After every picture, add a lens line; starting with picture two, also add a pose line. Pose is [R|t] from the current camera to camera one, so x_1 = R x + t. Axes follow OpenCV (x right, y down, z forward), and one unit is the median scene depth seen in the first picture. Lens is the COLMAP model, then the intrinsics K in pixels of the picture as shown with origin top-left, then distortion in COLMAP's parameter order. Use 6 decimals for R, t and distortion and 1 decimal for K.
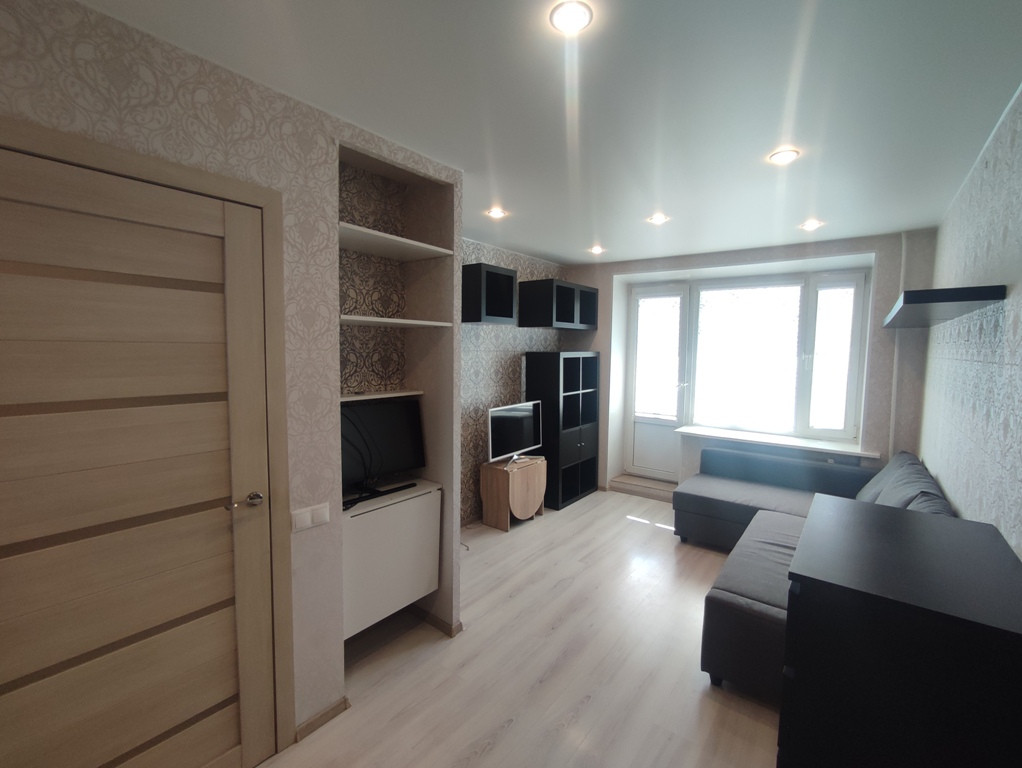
lens RADIAL K [[465.5, 0, 507.1], [0, 465.5, 385.8], [0, 0, 1]] dist [-0.021384, 0.013201]
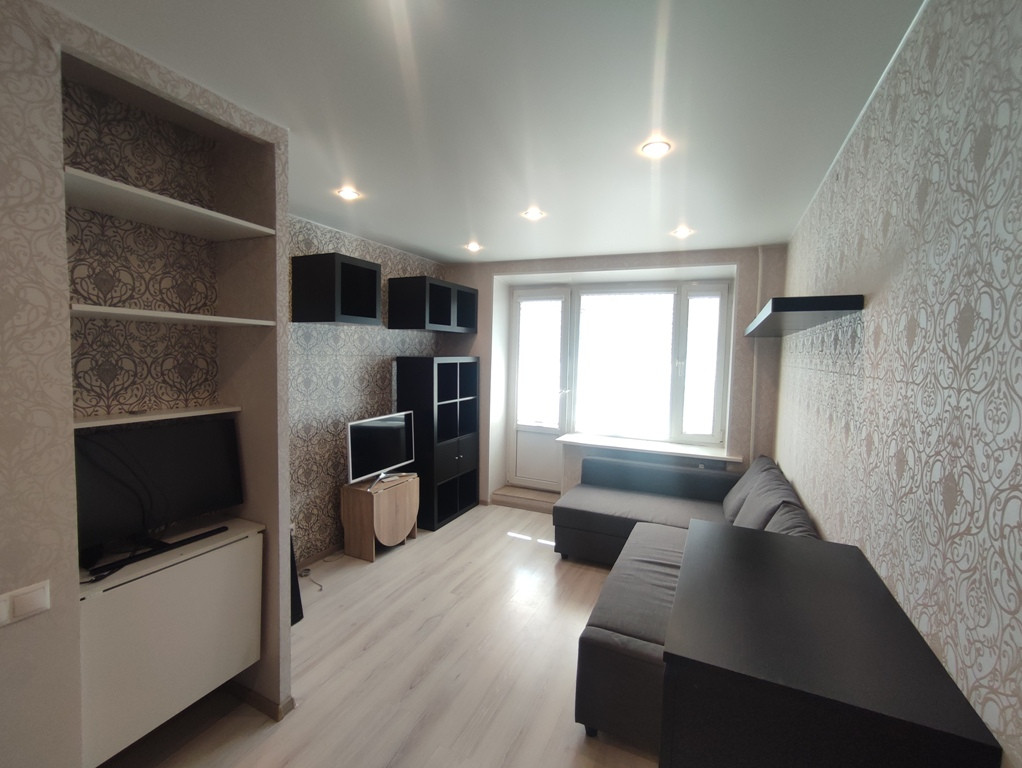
lens RADIAL K [[465.5, 0, 506.6], [0, 465.5, 387.5], [0, 0, 1]] dist [-0.021384, 0.013201]
pose [[0.975720, -0.005660, 0.218948, 0.085150], [0.006365, 0.999977, -0.002516, -0.016604], [-0.218928, 0.003849, 0.975733, 0.137597]]
